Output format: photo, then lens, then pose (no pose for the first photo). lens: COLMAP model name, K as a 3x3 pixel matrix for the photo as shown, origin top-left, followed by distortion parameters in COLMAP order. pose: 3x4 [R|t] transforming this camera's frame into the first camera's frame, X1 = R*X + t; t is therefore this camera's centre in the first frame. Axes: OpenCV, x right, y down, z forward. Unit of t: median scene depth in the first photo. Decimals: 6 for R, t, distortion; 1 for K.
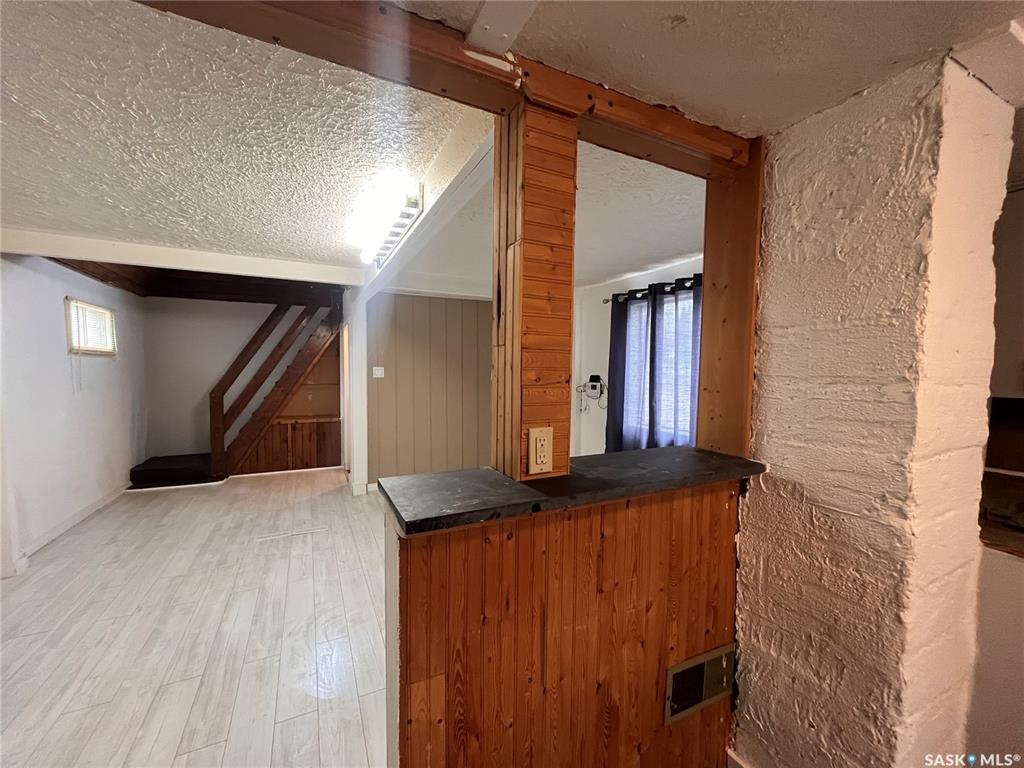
lens RADIAL K [[412.3, 0, 510.7], [0, 412.3, 387.9], [0, 0, 1]] dist [-0.002477, -0.000193]
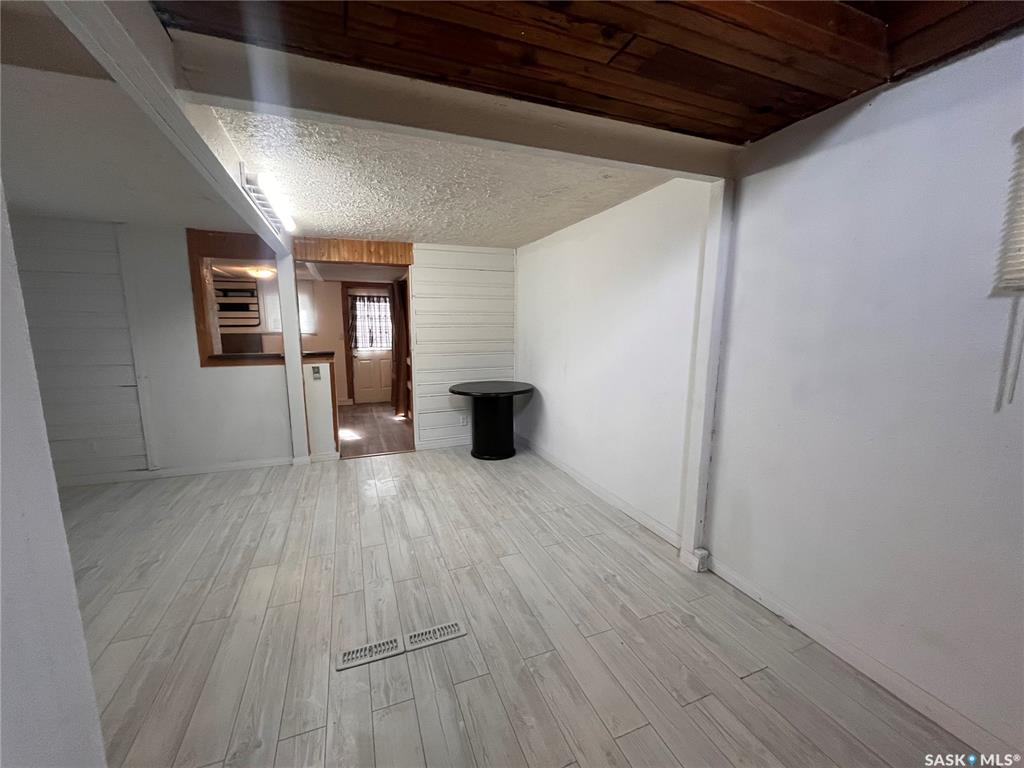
lens RADIAL K [[412.3, 0, 510.7], [0, 412.3, 387.9], [0, 0, 1]] dist [-0.002477, -0.000193]
pose [[-0.996511, -0.016606, 0.081787, -0.657436], [0.000198, 0.979529, 0.201303, -0.071092], [-0.083456, 0.200617, -0.976109, 1.342498]]
